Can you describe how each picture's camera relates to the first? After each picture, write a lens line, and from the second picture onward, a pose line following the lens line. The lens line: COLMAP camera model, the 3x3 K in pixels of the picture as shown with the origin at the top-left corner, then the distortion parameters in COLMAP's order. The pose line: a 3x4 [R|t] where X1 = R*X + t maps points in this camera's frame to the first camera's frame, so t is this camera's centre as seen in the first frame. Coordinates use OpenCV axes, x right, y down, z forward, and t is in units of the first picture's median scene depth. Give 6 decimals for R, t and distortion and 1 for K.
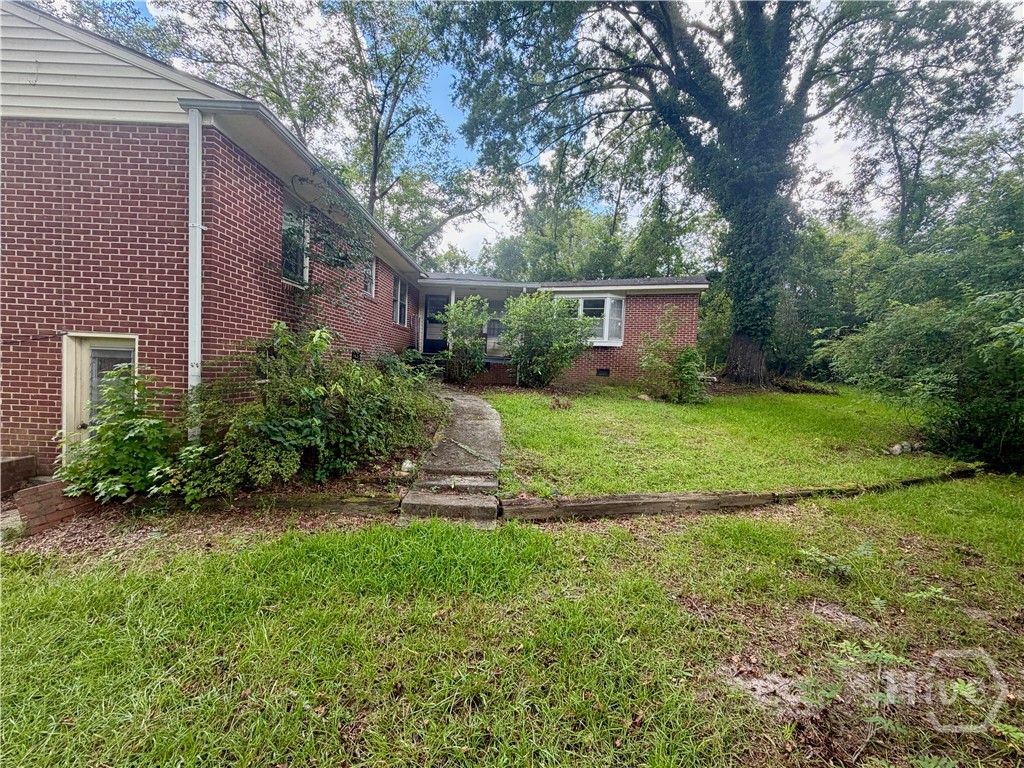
lens RADIAL K [[418.7, 0, 511.9], [0, 418.7, 377.9], [0, 0, 1]] dist [-0.001553, -0.000111]
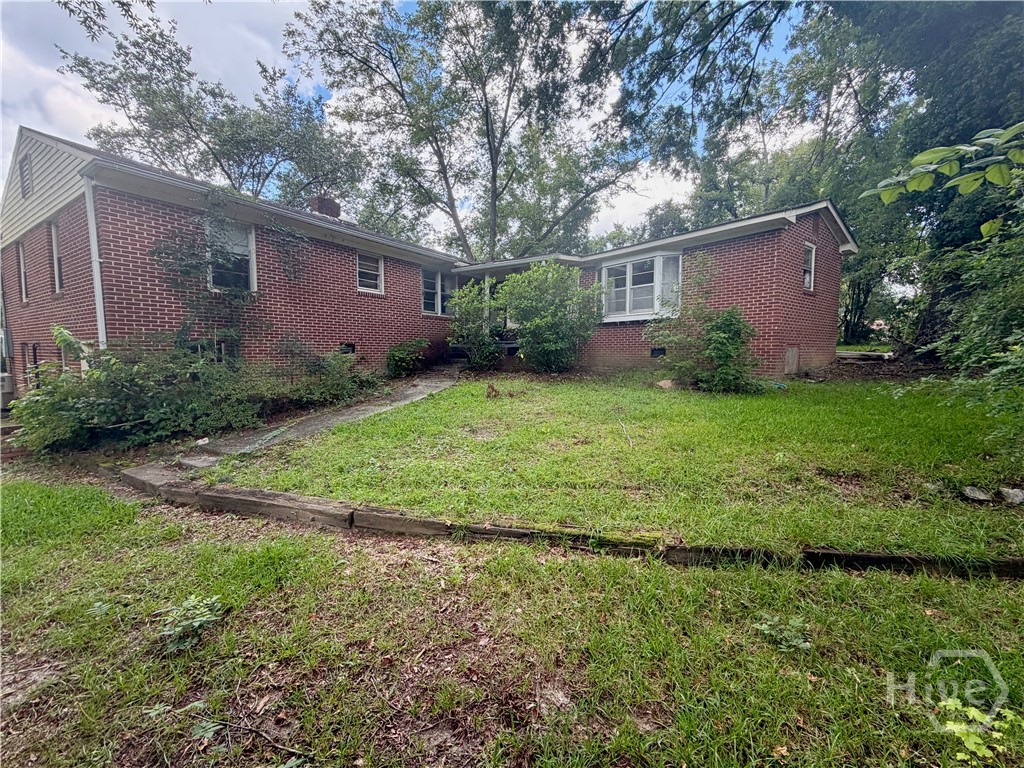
lens RADIAL K [[418.7, 0, 514.7], [0, 418.7, 382.5], [0, 0, 1]] dist [-0.001553, -0.000111]
pose [[0.848124, -0.004761, -0.529777, 0.453414], [0.024081, 0.999273, 0.029570, 0.014430], [0.529251, -0.037836, 0.847621, 0.209391]]
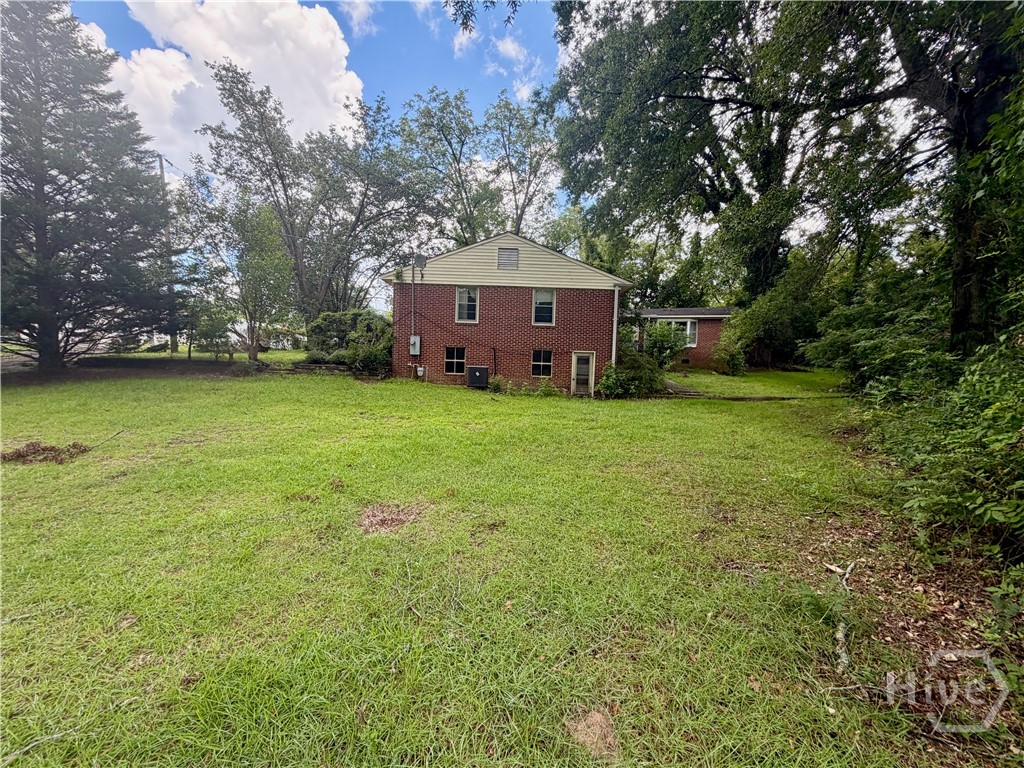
lens RADIAL K [[418.7, 0, 509.2], [0, 418.7, 389.6], [0, 0, 1]] dist [-0.001553, -0.000111]
pose [[0.999713, -0.022082, 0.009291, -0.647316], [0.021673, 0.998878, 0.042104, 0.017548], [-0.010210, -0.041890, 0.999070, -0.939063]]
